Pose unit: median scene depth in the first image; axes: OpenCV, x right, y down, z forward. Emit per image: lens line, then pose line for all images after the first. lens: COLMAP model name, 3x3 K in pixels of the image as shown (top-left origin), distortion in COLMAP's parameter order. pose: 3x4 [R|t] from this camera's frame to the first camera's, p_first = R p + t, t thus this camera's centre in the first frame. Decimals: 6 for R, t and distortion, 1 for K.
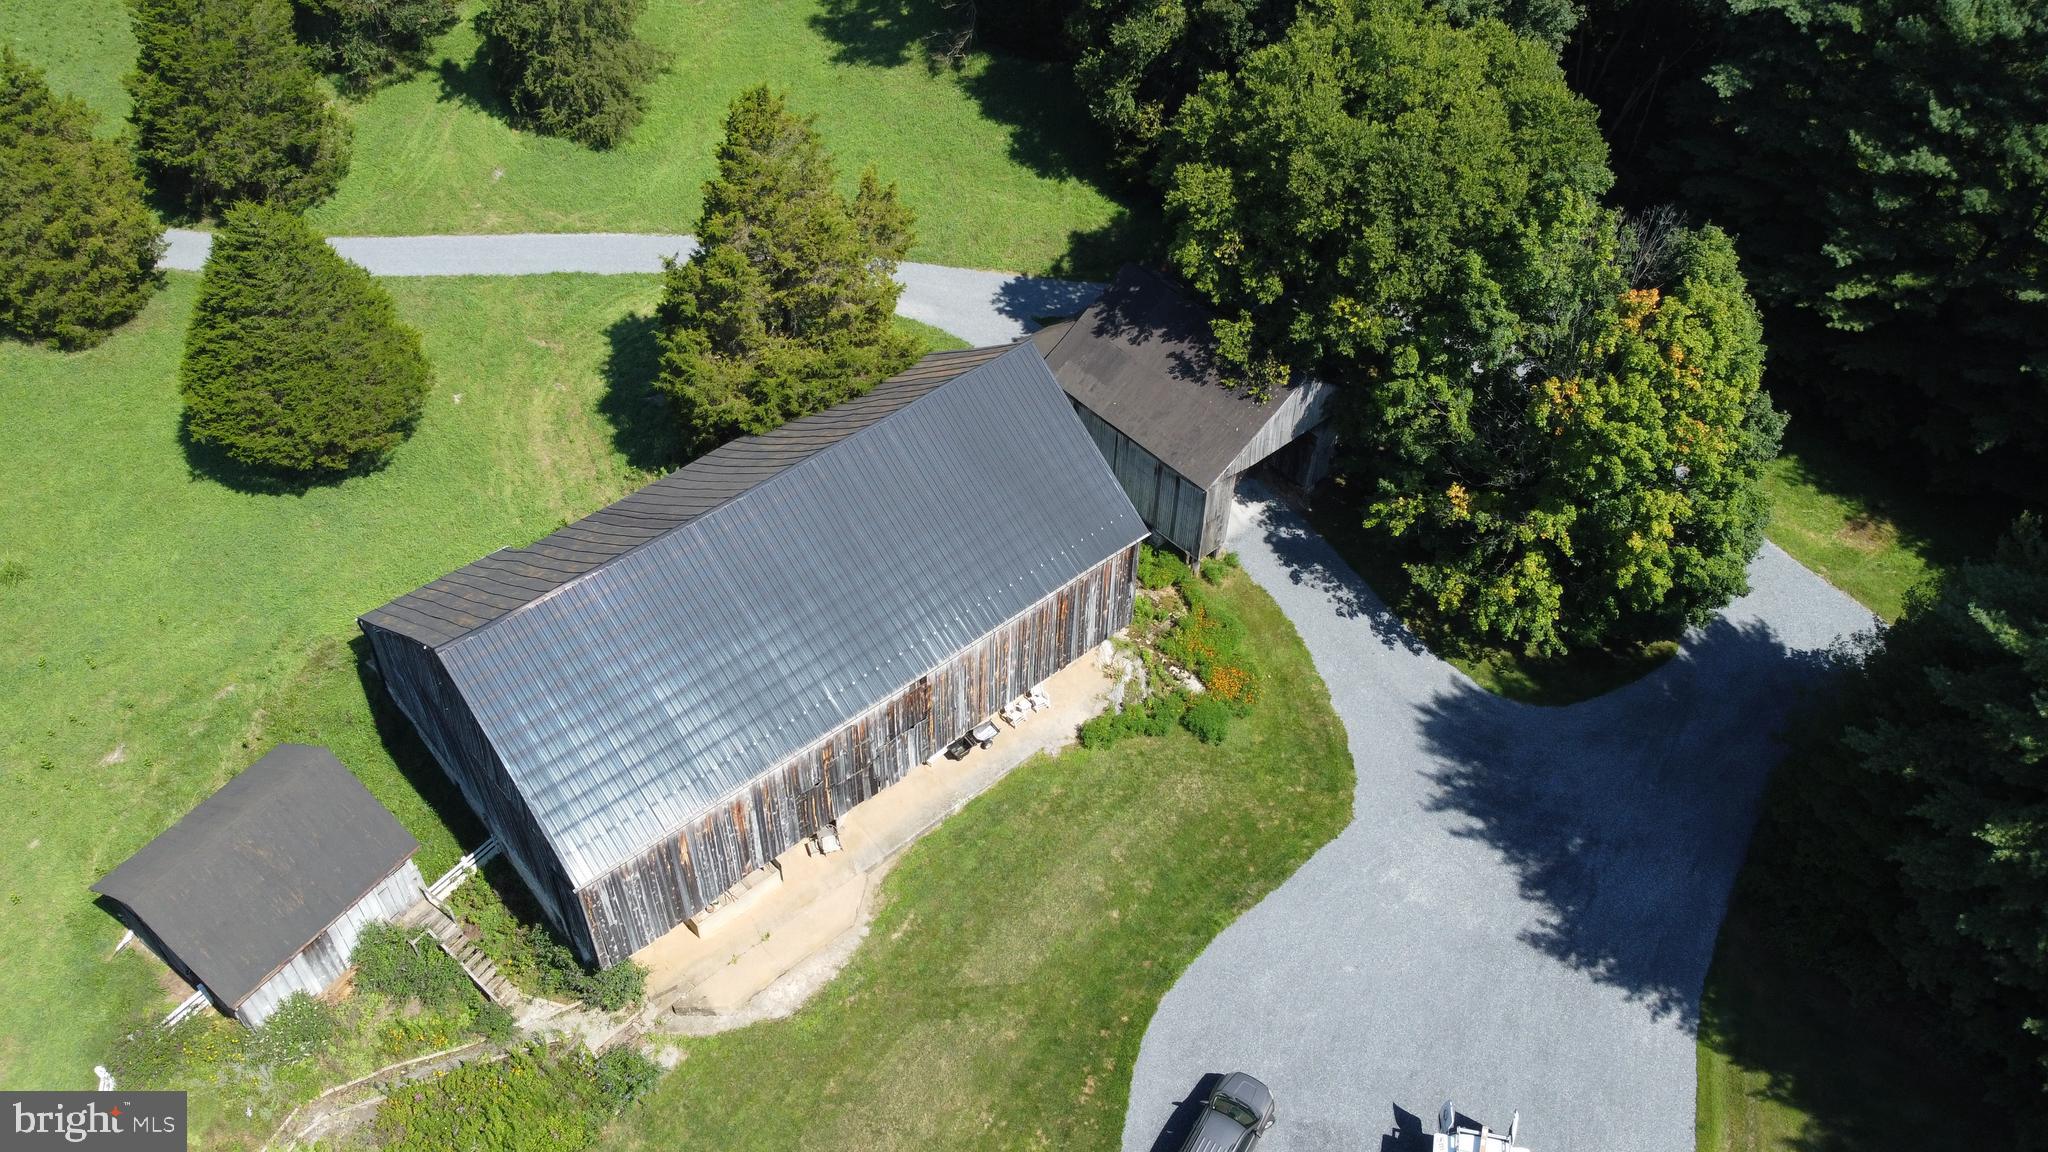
lens RADIAL K [[1541.4, 0, 1025.6], [0, 1541.4, 576.6], [0, 0, 1]] dist [-0.003498, 0.000662]
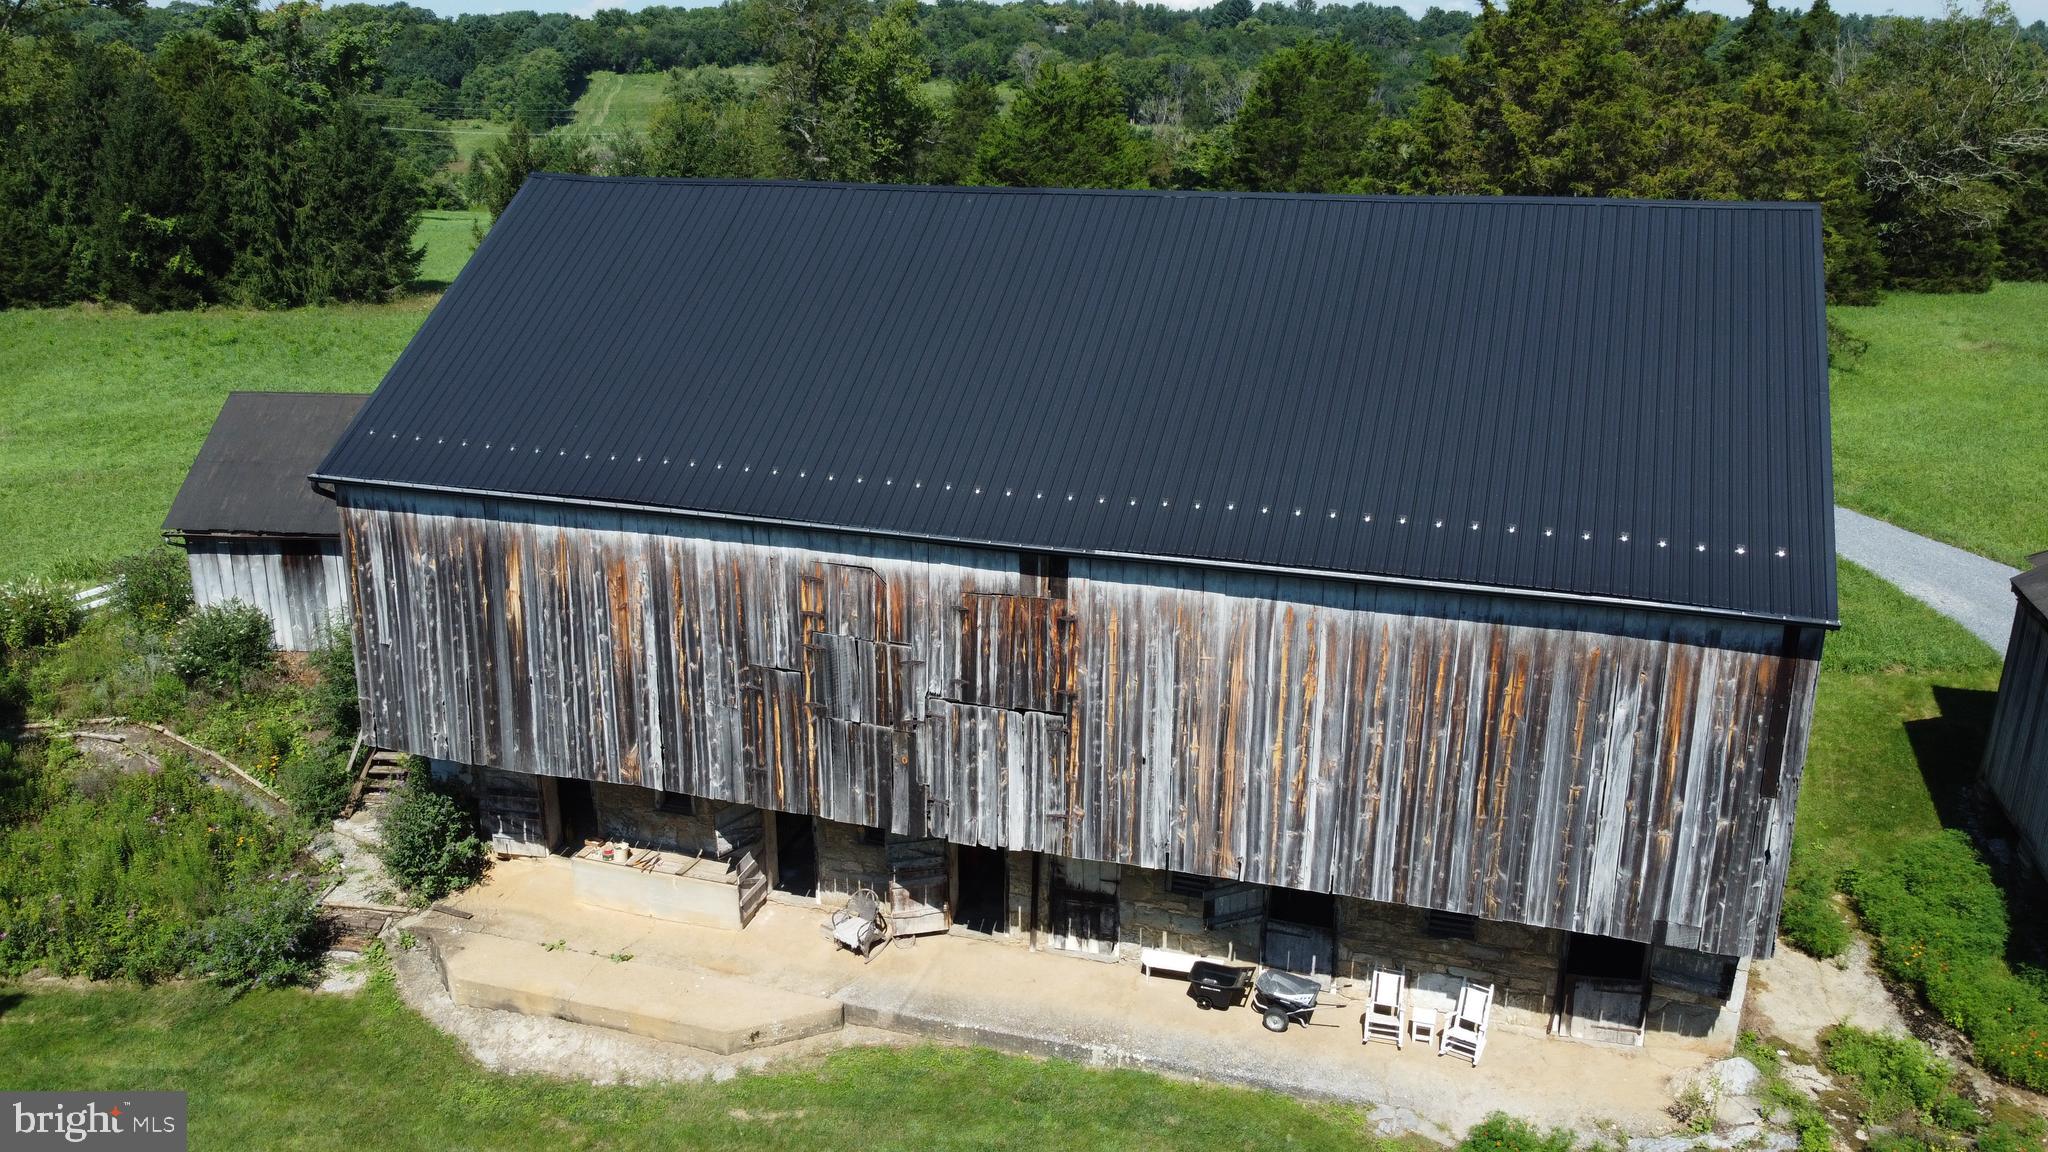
lens RADIAL K [[1541.4, 0, 1024.9], [0, 1541.4, 574.3], [0, 0, 1]] dist [-0.003498, 0.000662]
pose [[0.518219, 0.238391, -0.821351, 0.282841], [-0.610133, 0.776034, -0.159716, 0.137401], [0.599322, 0.583901, 0.547606, 0.733254]]
